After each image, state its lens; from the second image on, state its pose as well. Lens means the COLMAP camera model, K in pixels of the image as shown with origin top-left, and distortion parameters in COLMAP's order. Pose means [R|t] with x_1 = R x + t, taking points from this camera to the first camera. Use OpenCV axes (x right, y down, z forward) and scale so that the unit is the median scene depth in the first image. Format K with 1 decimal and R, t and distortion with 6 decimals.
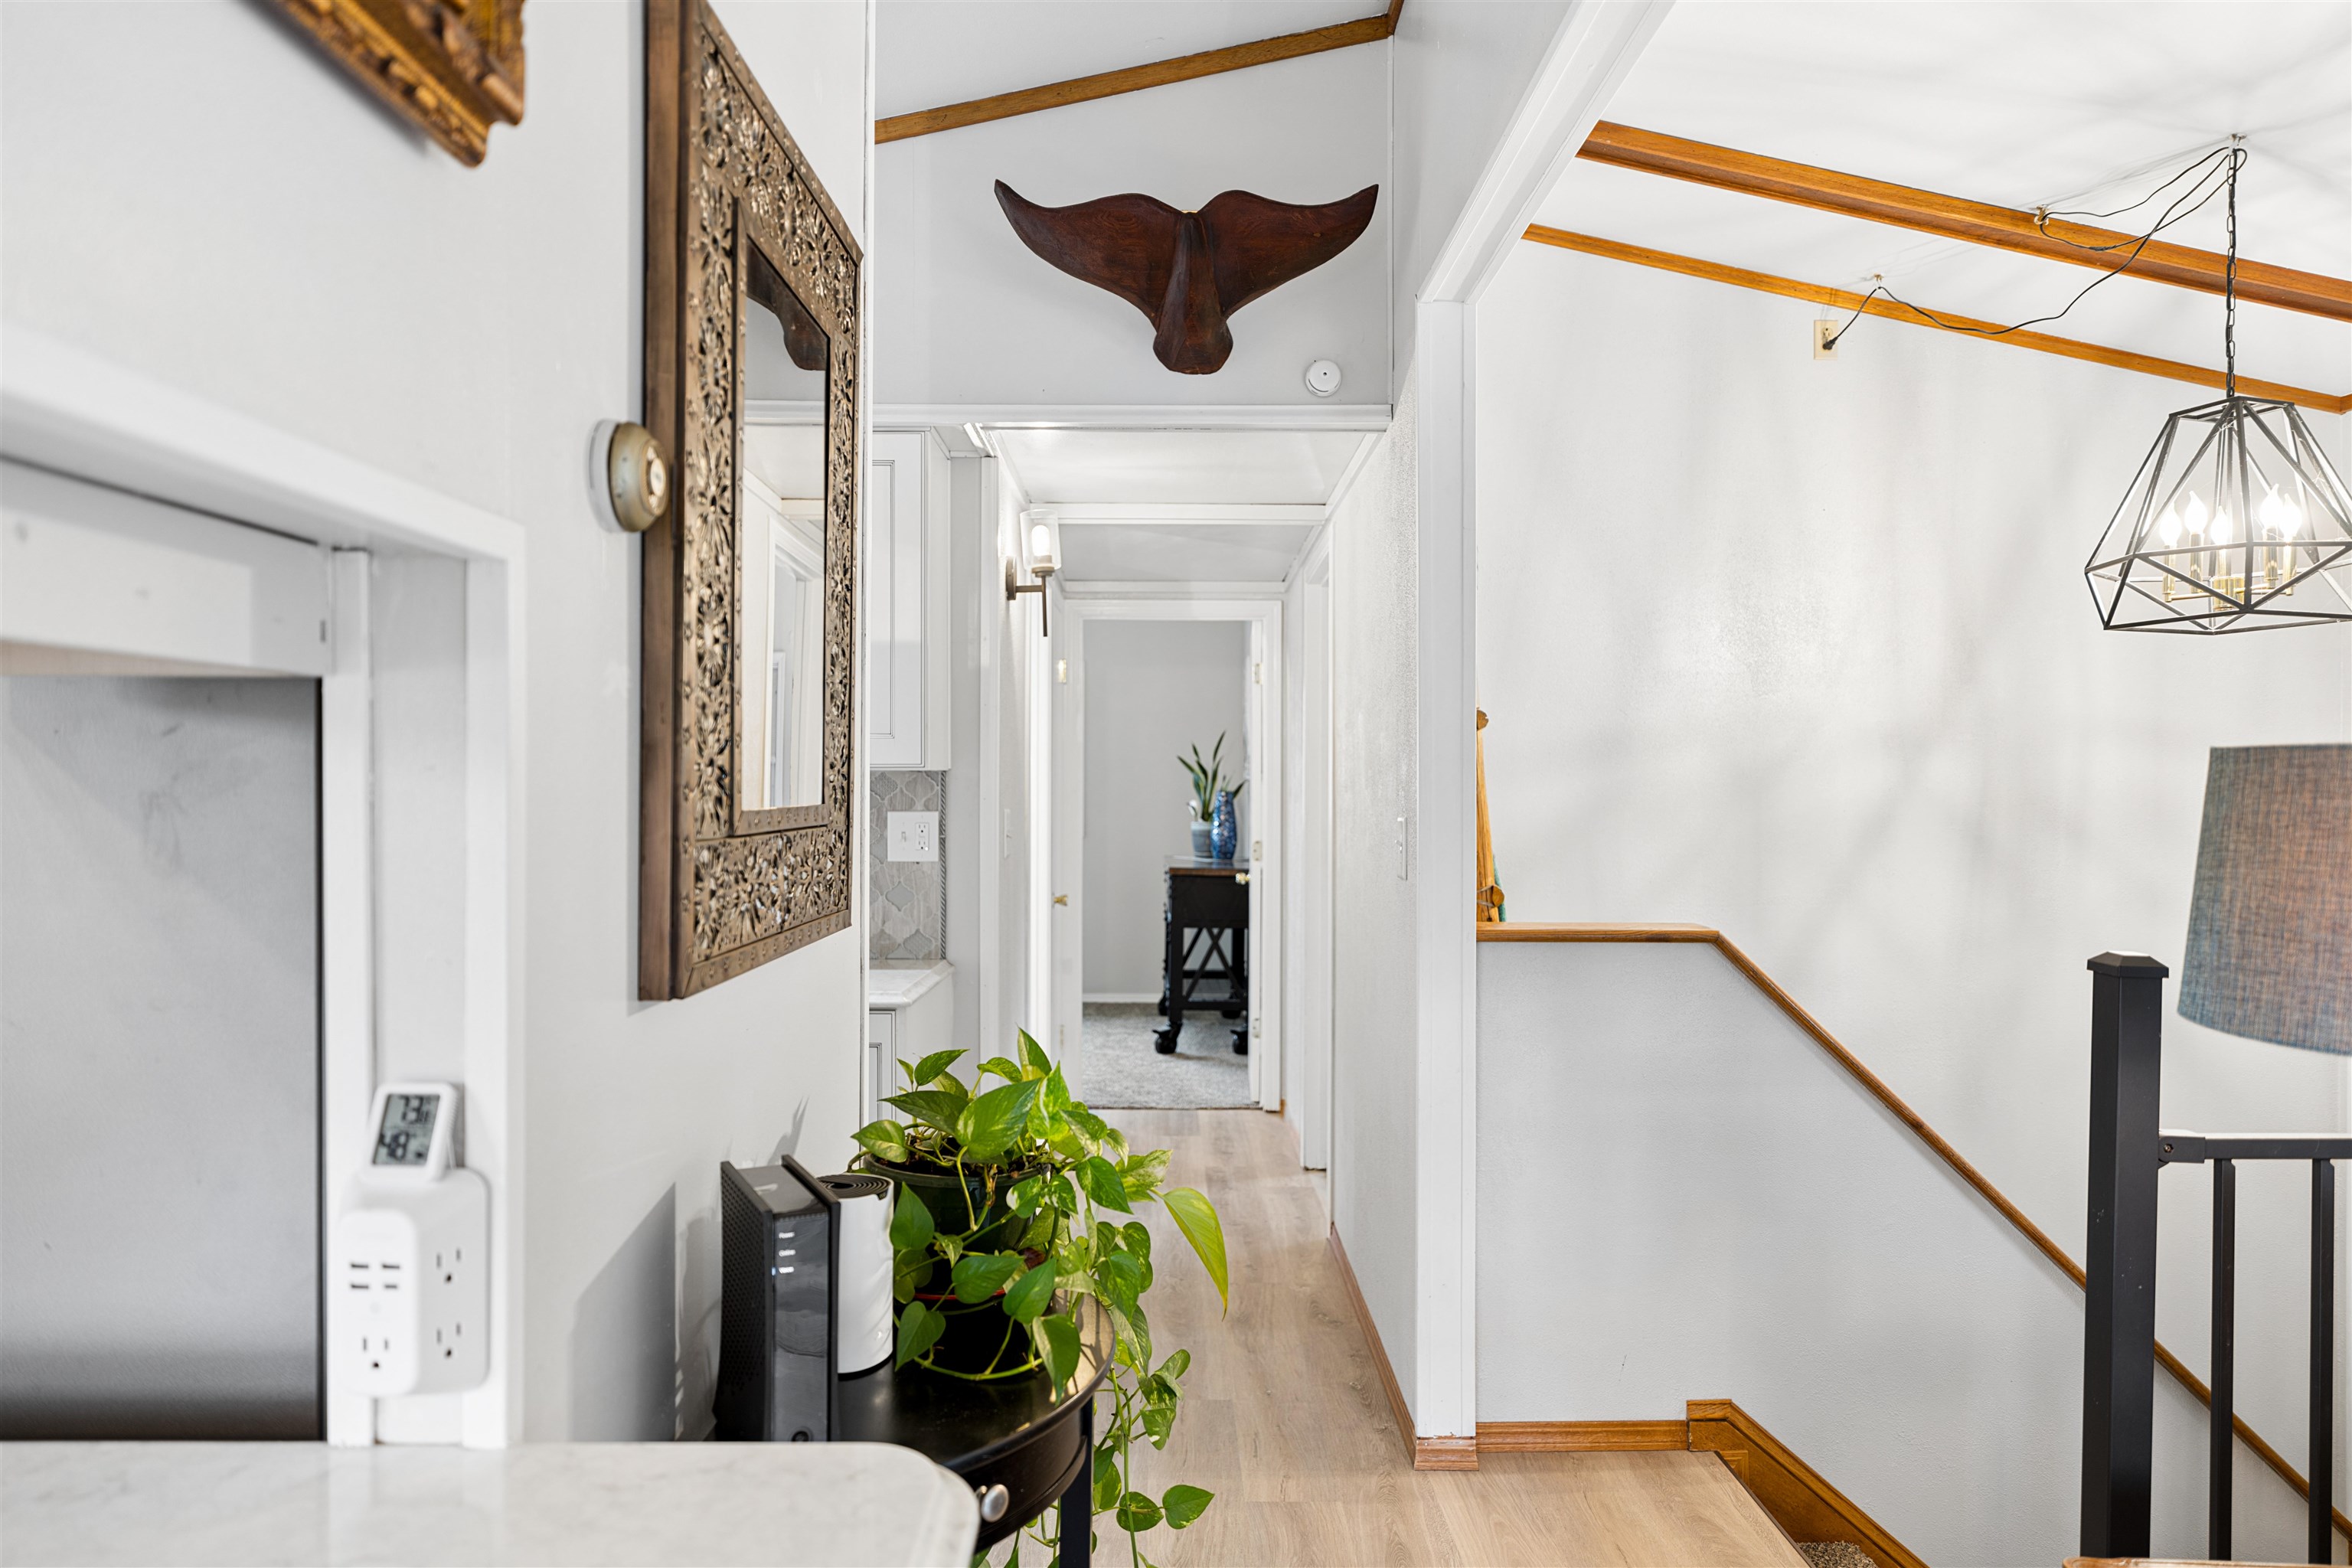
lens RADIAL K [[1455.1, 0, 1176.0], [0, 1455.1, 784.0], [0, 0, 1]] dist [-0.028004, 0.000911]
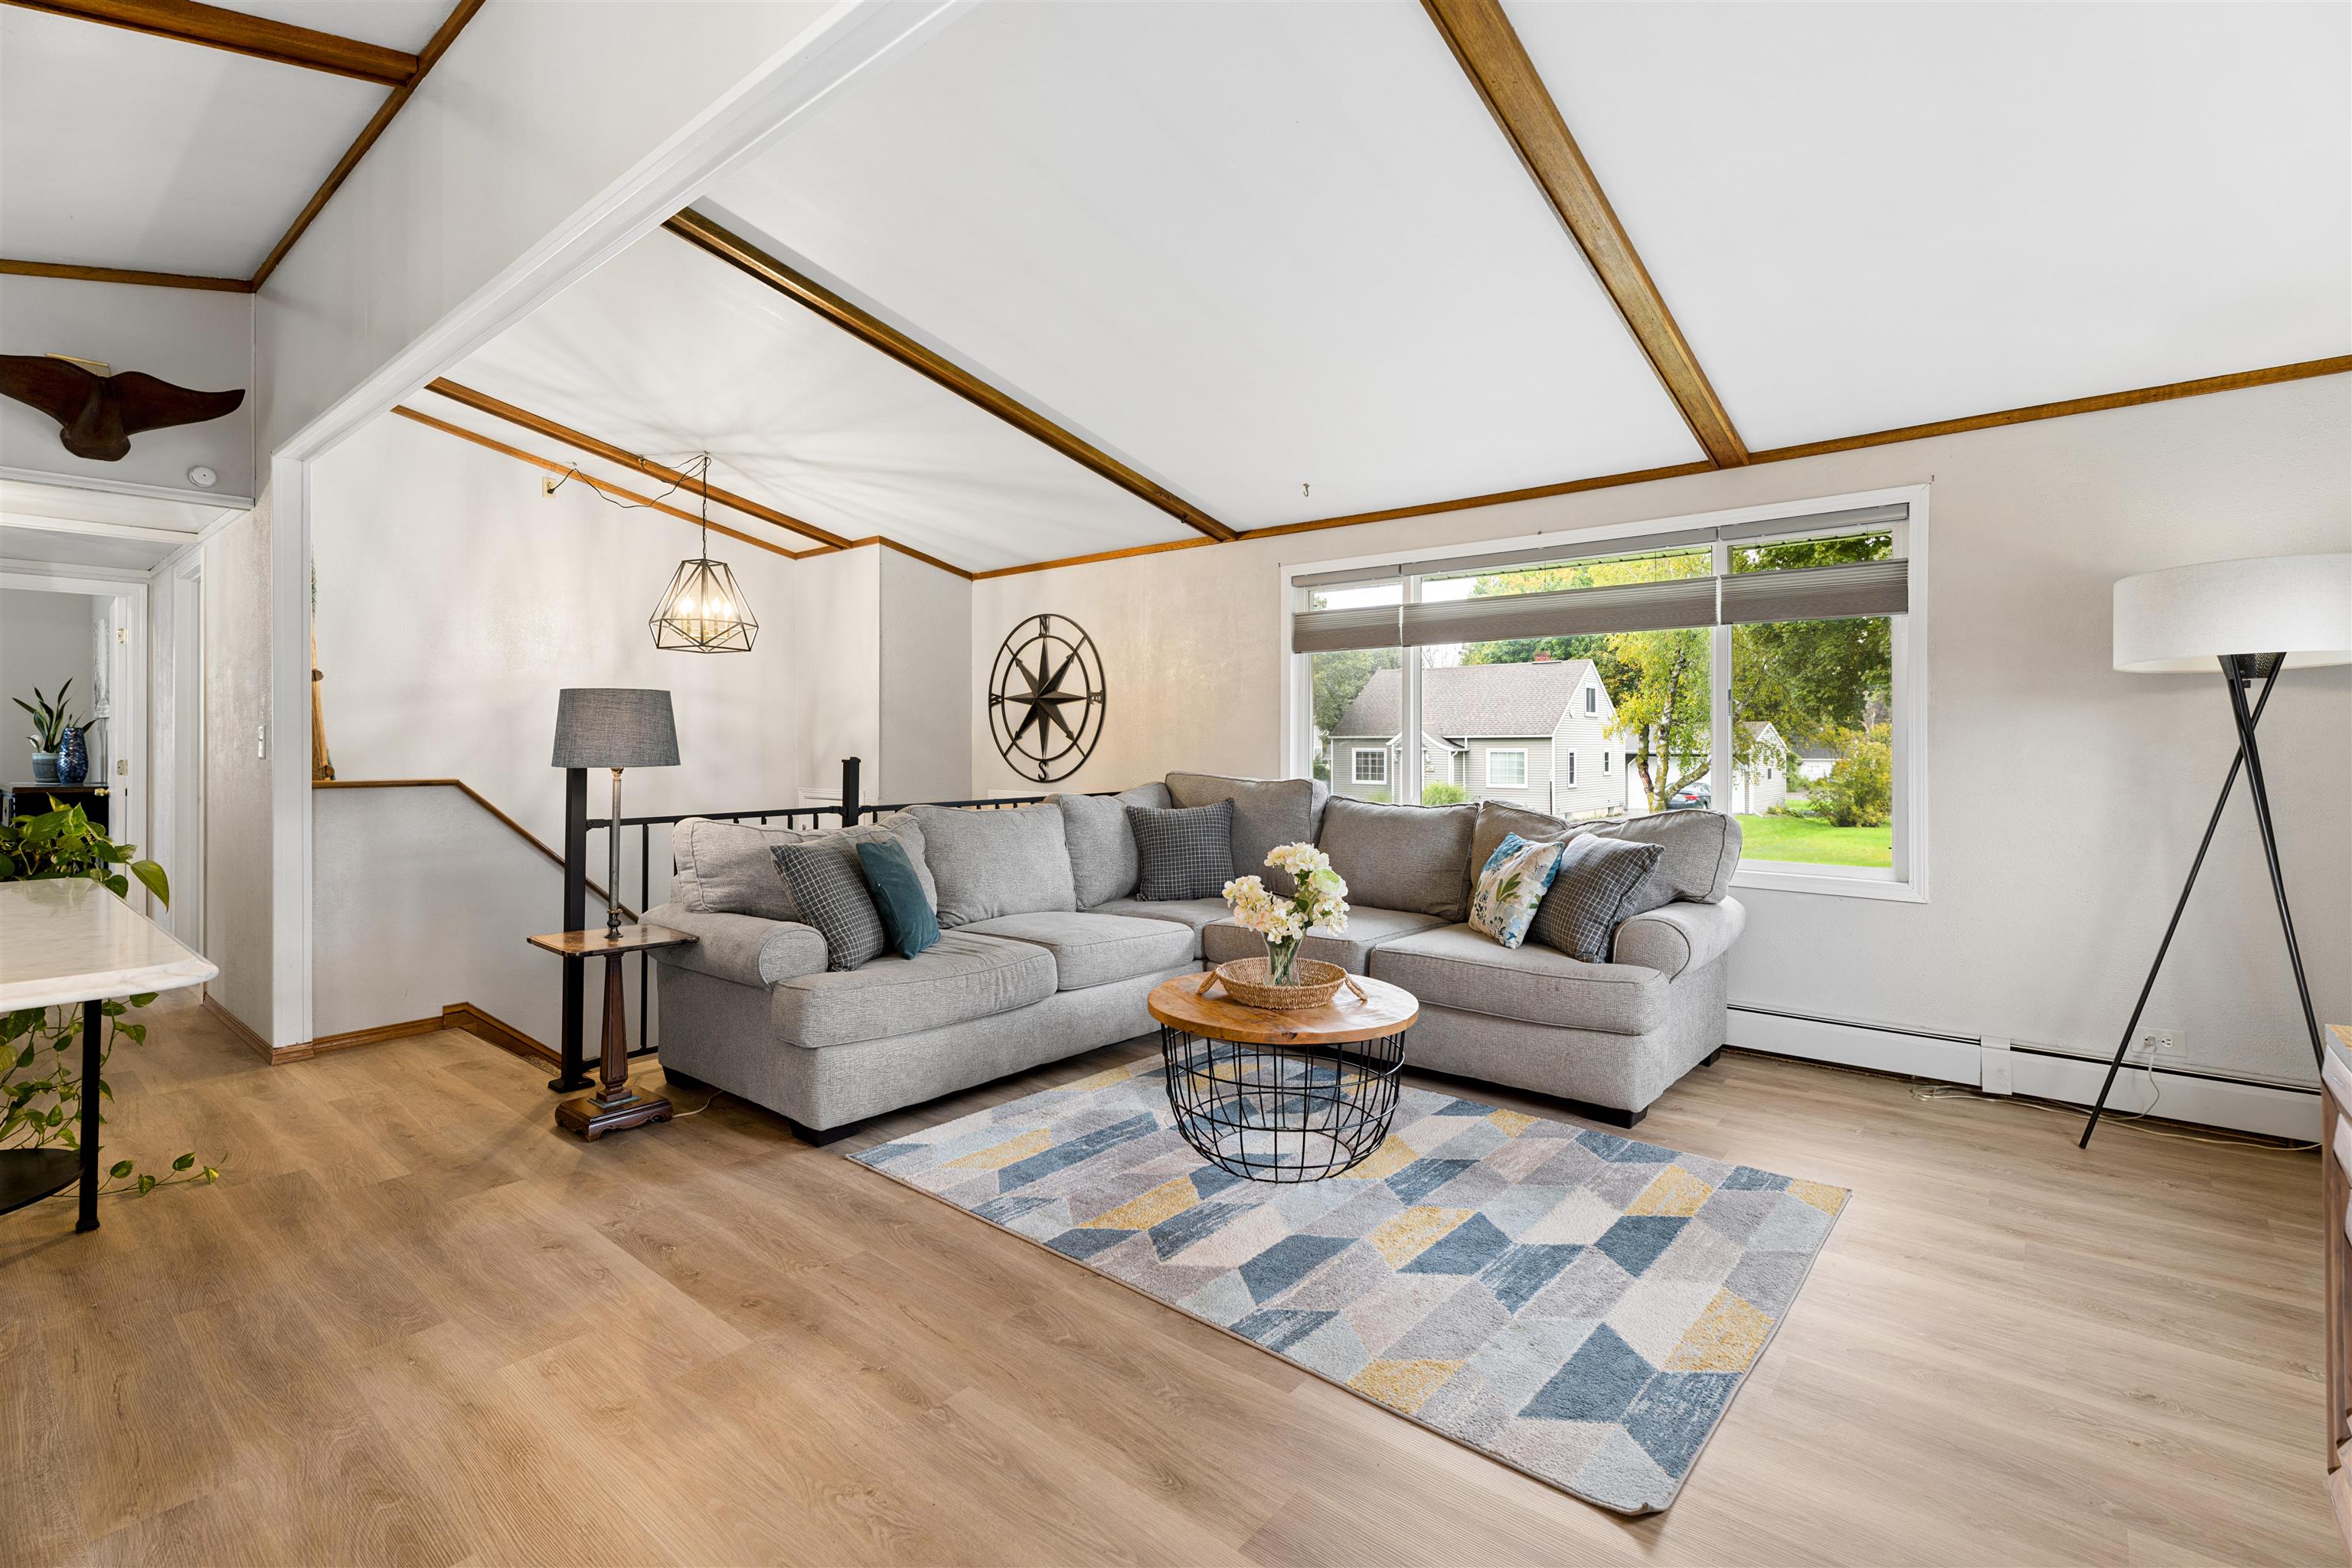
lens RADIAL K [[1062.3, 0, 1183.2], [0, 1062.3, 743.4], [0, 0, 1]] dist [0.002246, -0.000046]
pose [[0.646994, -0.002752, 0.762490, -0.108731], [0.000426, 0.999995, 0.003248, 0.037934], [-0.762495, -0.001777, 0.646992, -0.705749]]
